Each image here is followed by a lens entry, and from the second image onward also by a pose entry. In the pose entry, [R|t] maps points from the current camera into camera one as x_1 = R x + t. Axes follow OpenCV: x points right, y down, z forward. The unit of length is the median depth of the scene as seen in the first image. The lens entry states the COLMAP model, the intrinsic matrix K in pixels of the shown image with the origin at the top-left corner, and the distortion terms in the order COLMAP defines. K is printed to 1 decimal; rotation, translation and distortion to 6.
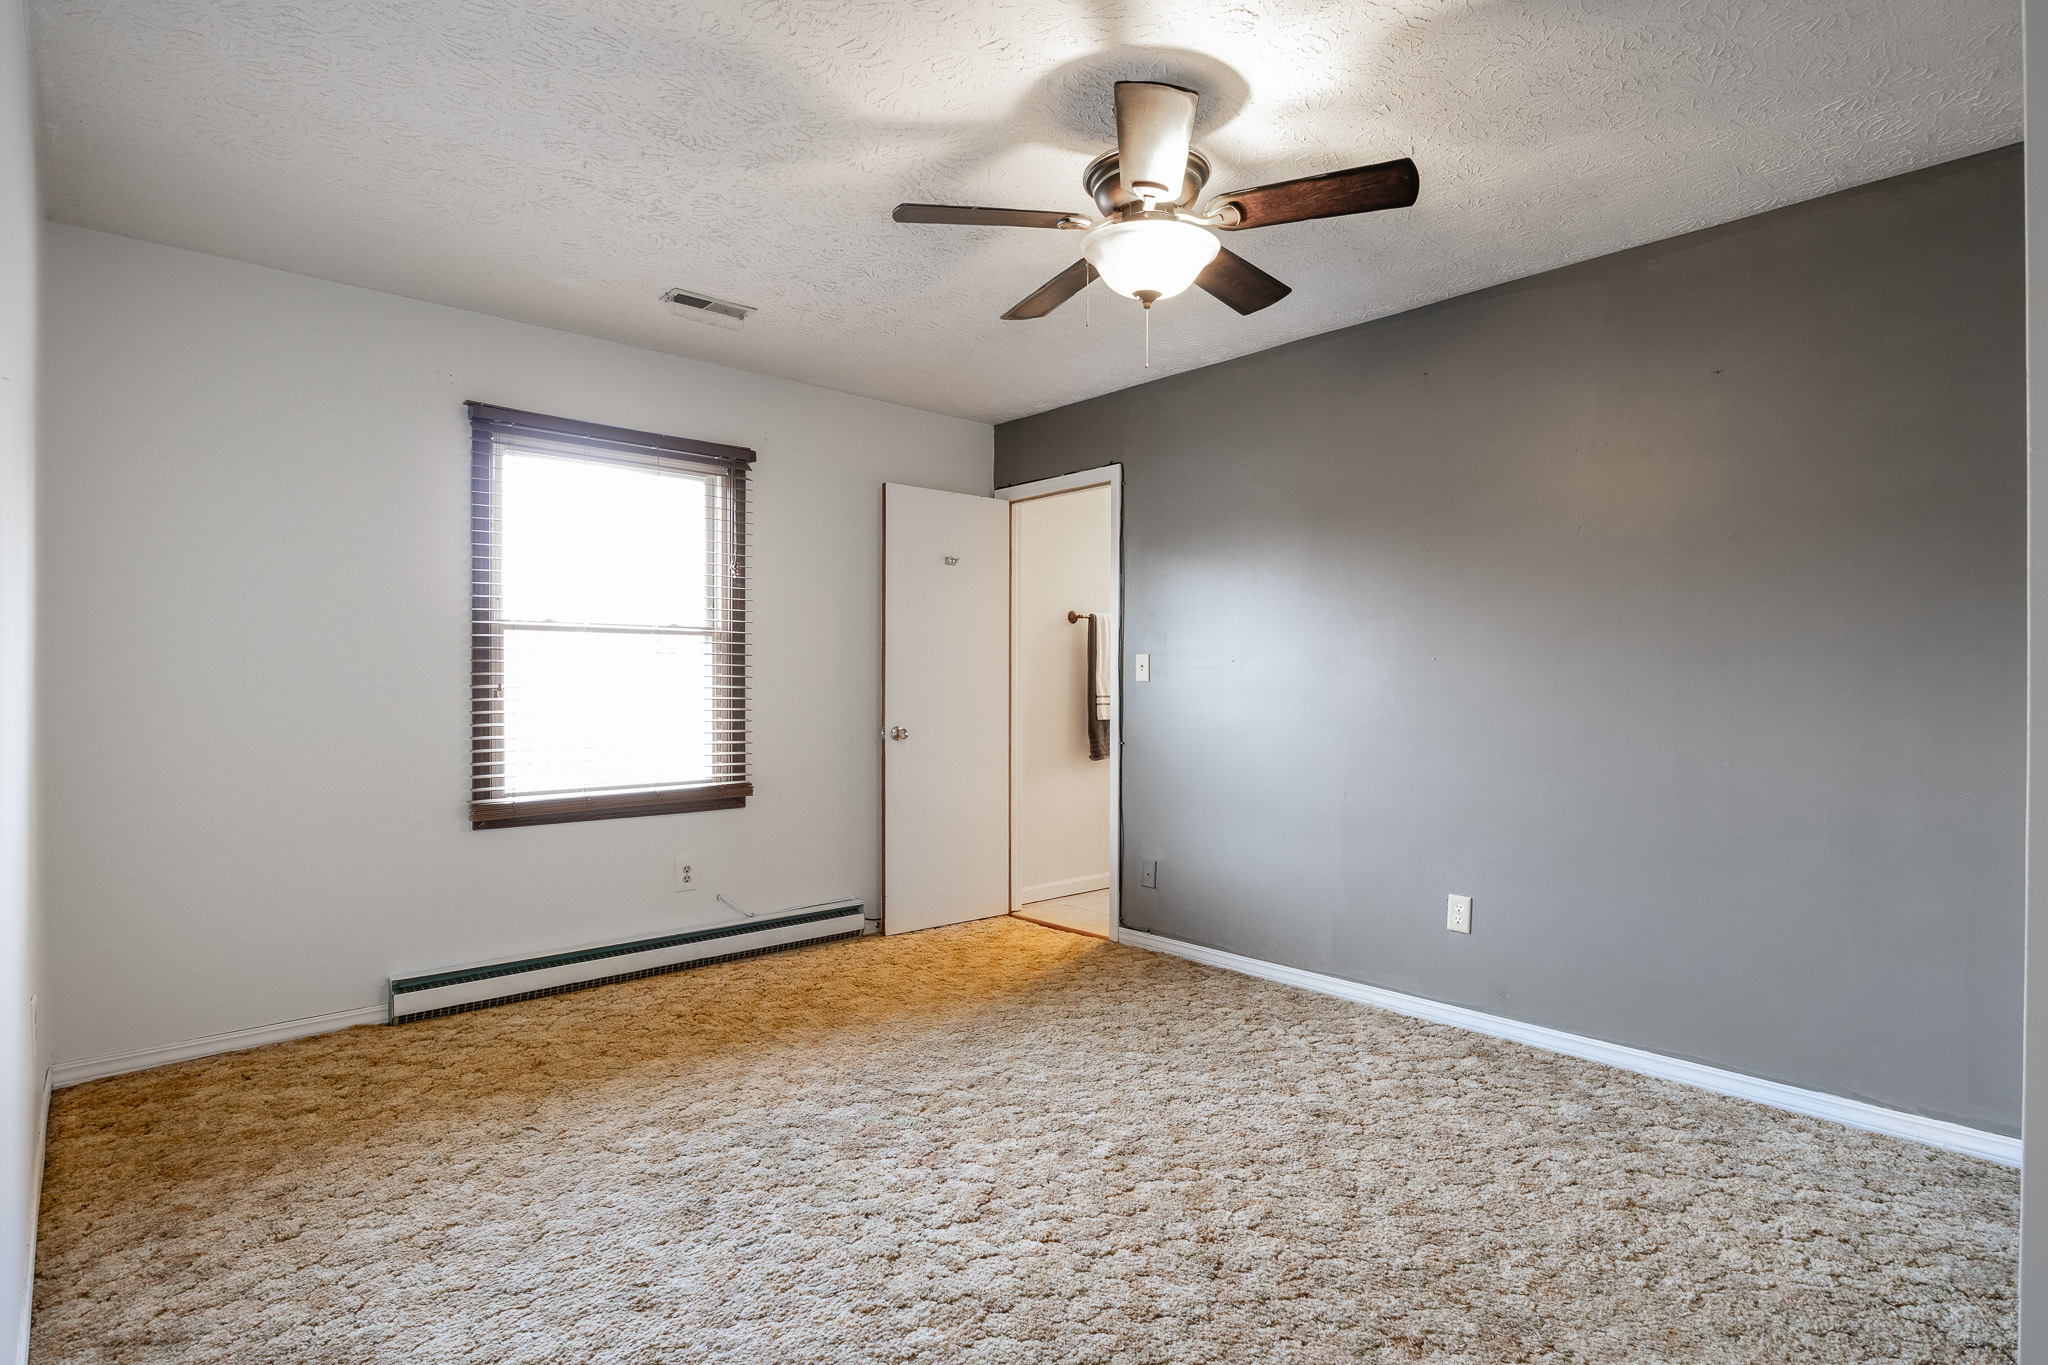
lens RADIAL K [[1017.1, 0, 1024.0], [0, 1017.1, 682.5], [0, 0, 1]] dist [-0.017582, 0.000678]
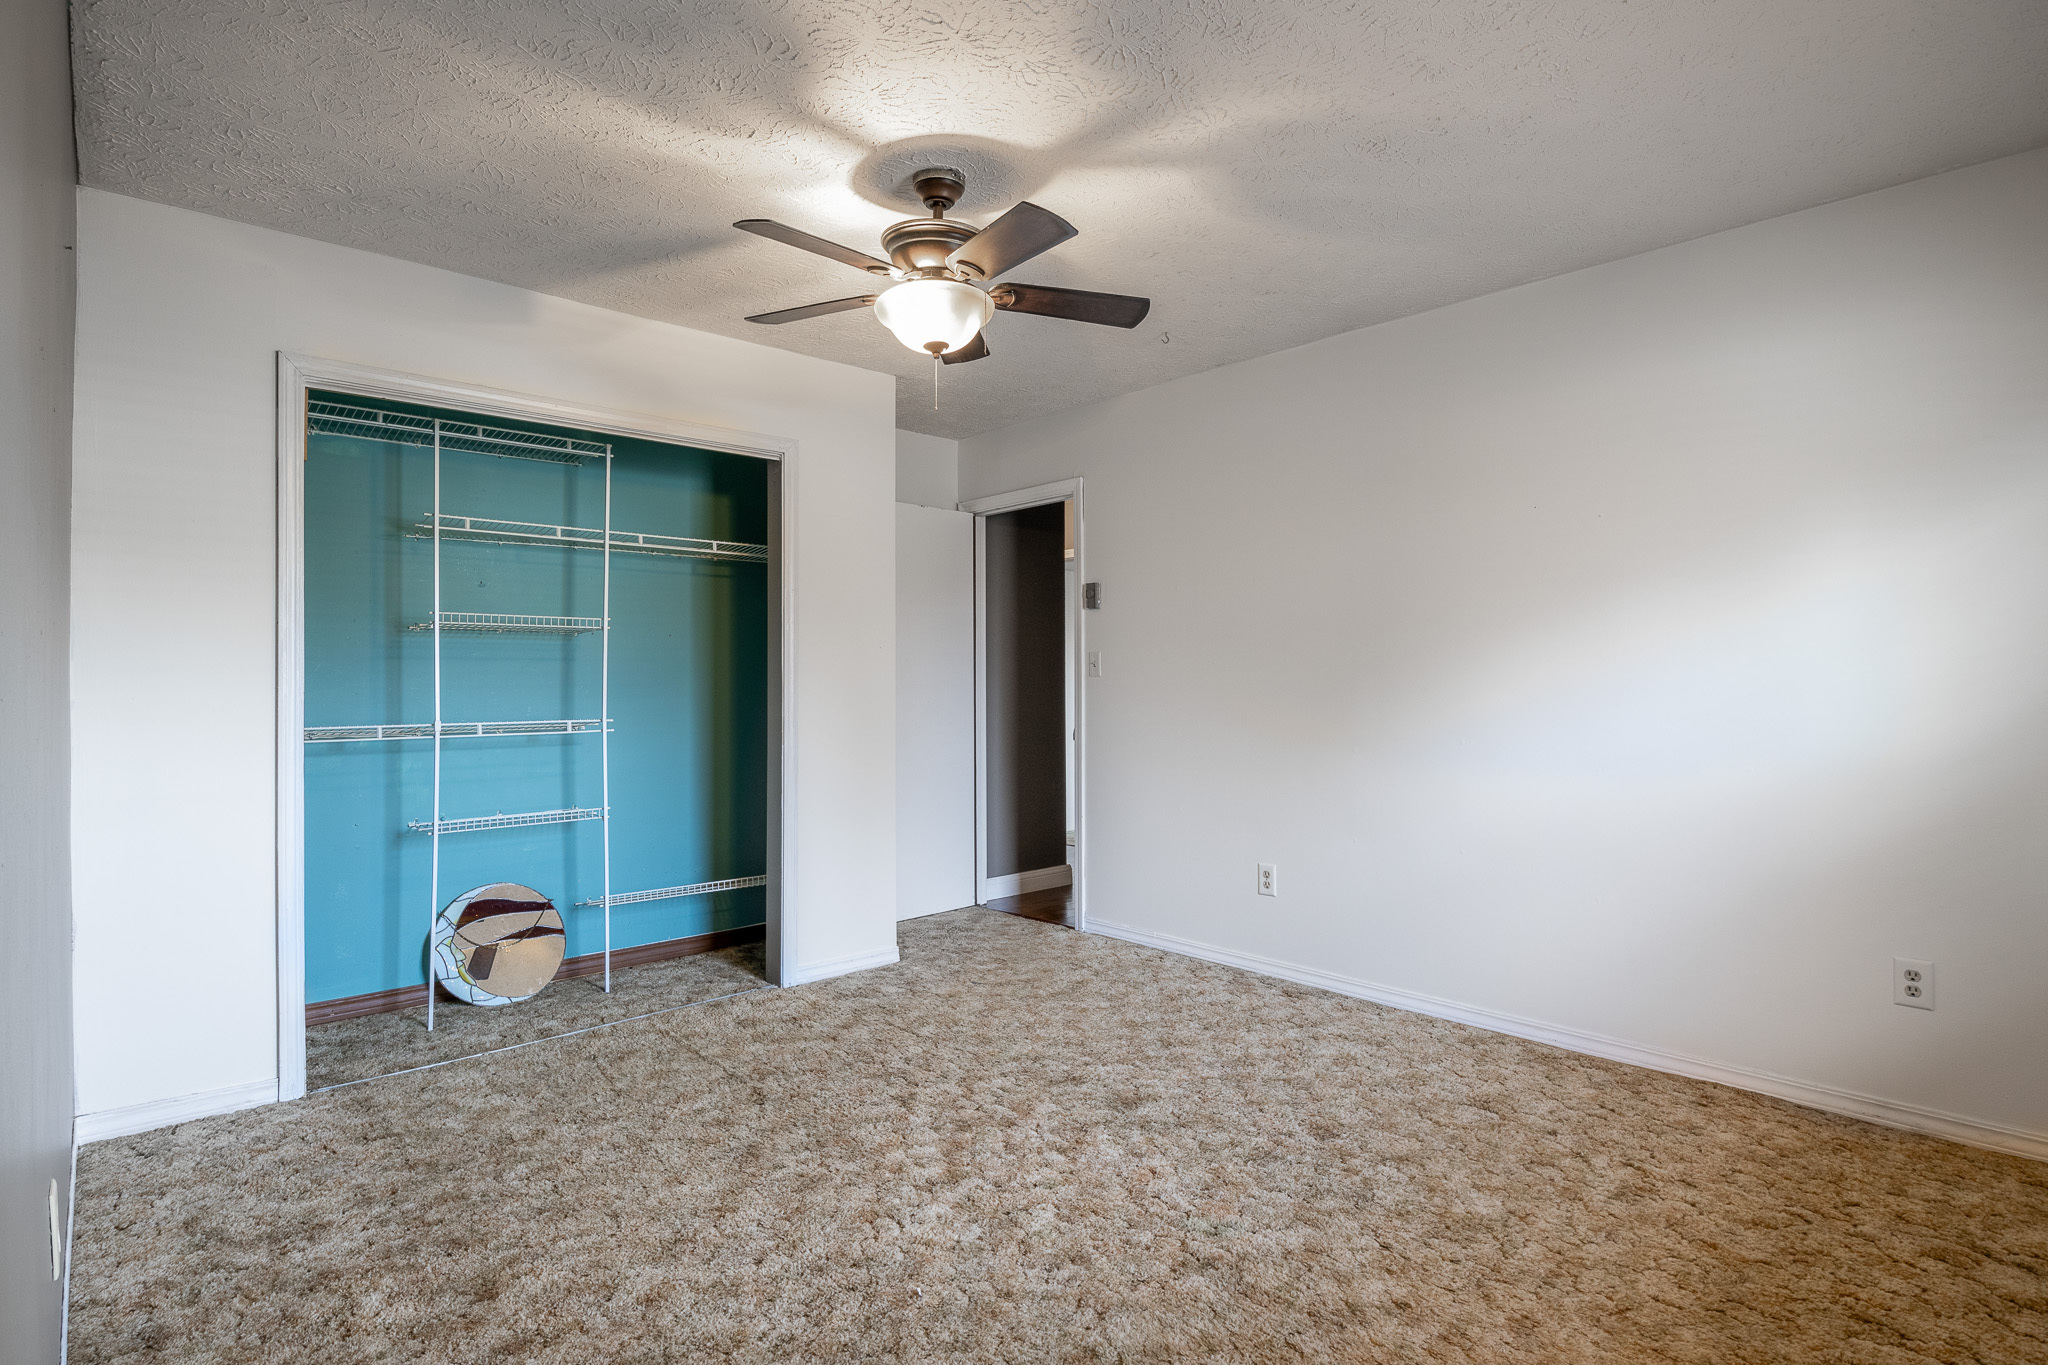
lens RADIAL K [[1017.1, 0, 1024.0], [0, 1017.1, 682.5], [0, 0, 1]] dist [-0.017582, 0.000678]
pose [[-0.999858, 0.003124, -0.016546, 0.034680], [0.003062, 0.999988, 0.003777, -0.006442], [0.016557, 0.003726, -0.999856, 1.733974]]
